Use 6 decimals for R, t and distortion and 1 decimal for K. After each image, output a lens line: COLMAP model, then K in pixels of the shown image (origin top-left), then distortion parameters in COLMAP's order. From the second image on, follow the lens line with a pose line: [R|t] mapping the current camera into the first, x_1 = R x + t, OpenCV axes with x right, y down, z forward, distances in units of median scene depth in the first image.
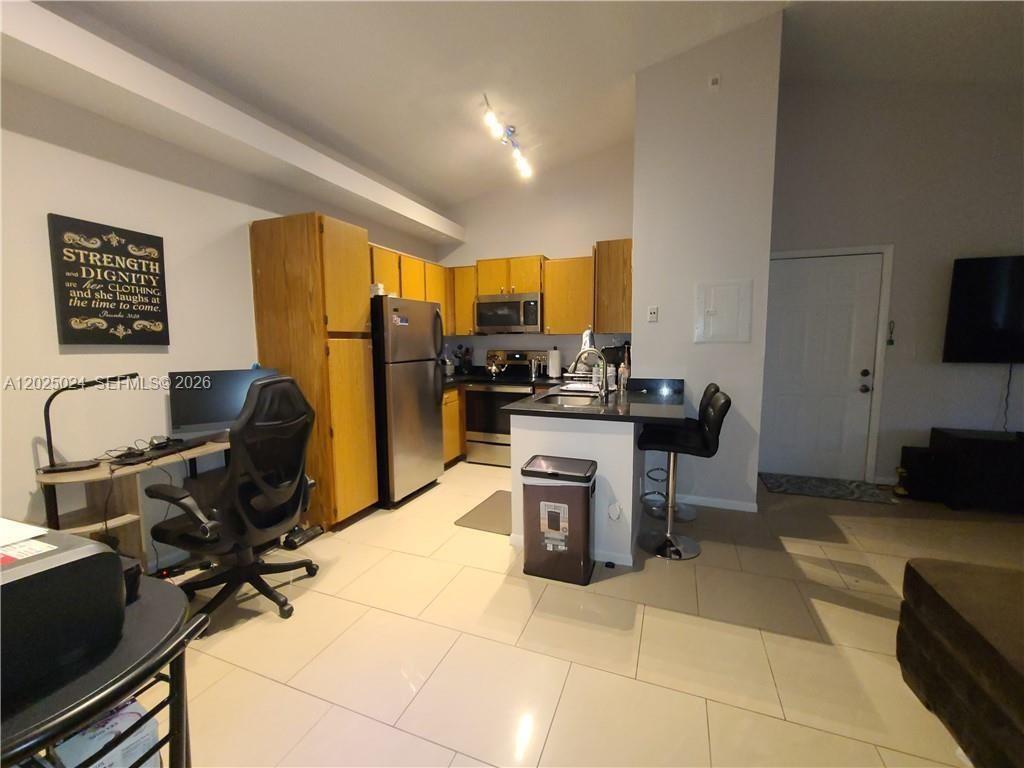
lens RADIAL K [[419.7, 0, 512.0], [0, 419.7, 384.0], [0, 0, 1]] dist [-0.003851, -0.000443]
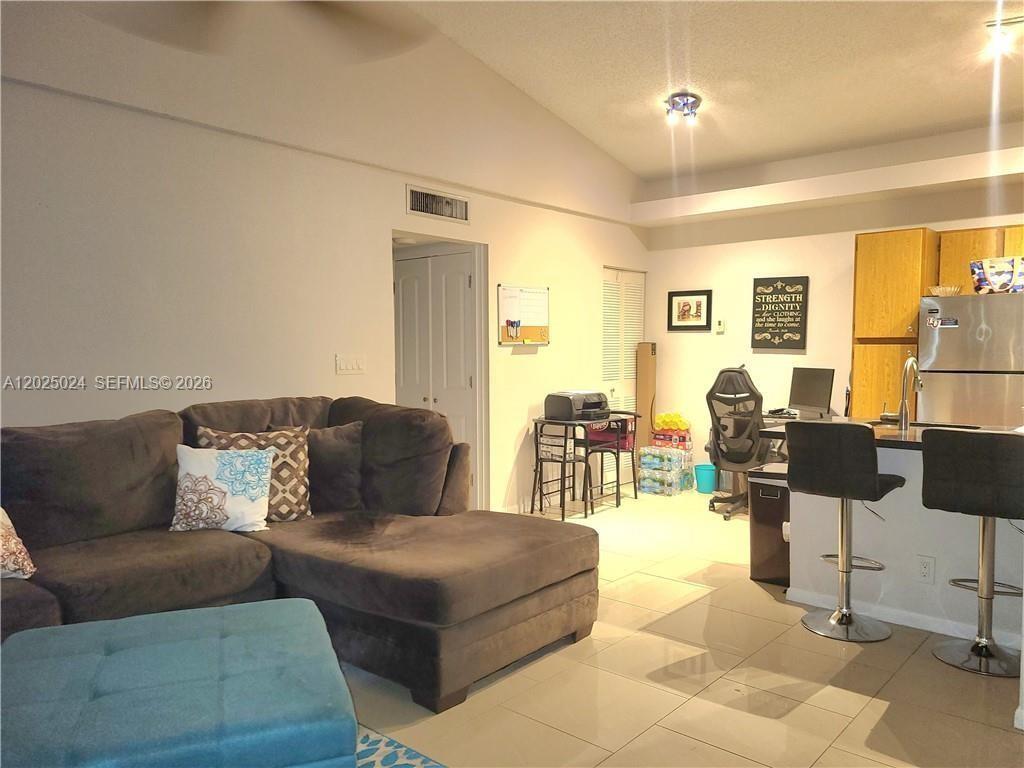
lens RADIAL K [[761.0, 0, 512.0], [0, 761.0, 384.0], [0, 0, 1]] dist [-0.002954, -0.000506]
pose [[-0.341126, 0.048974, -0.938741, 2.048284], [-0.096114, 0.991591, 0.086657, -0.107159], [0.935091, 0.119787, -0.333550, 0.969637]]
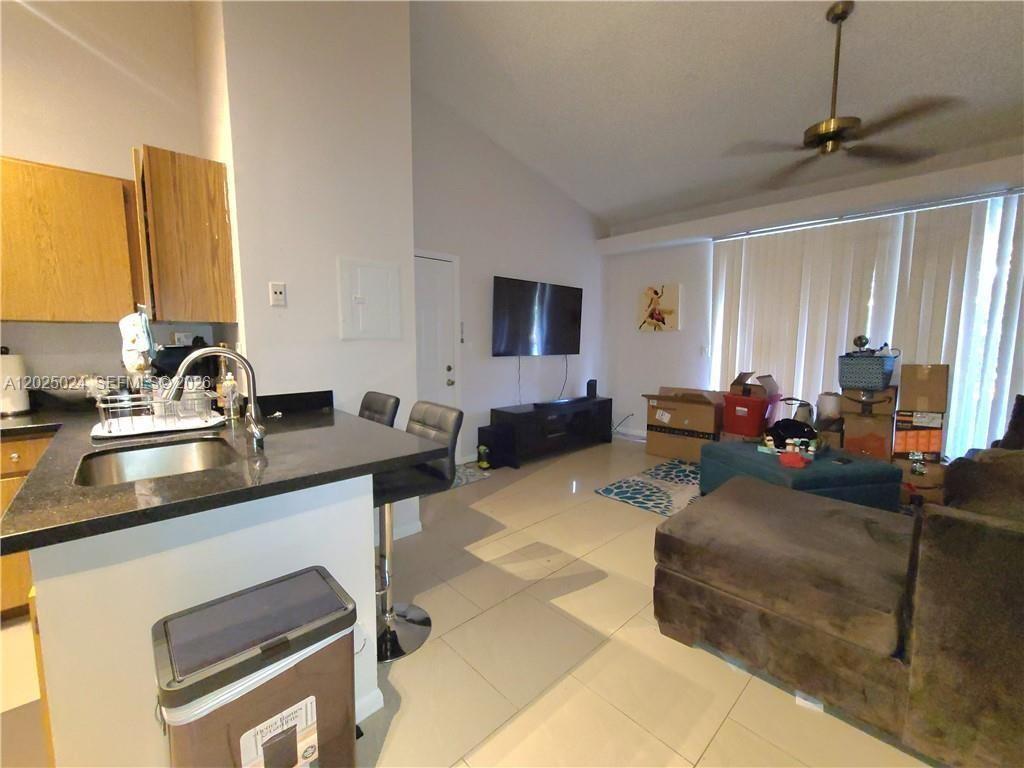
lens RADIAL K [[419.7, 0, 512.0], [0, 419.7, 384.0], [0, 0, 1]] dist [-0.003851, -0.000443]
pose [[0.427613, -0.086614, 0.899803, -0.142043], [0.089545, 0.994562, 0.053181, -0.044783], [-0.899516, 0.057832, 0.433044, 0.565724]]
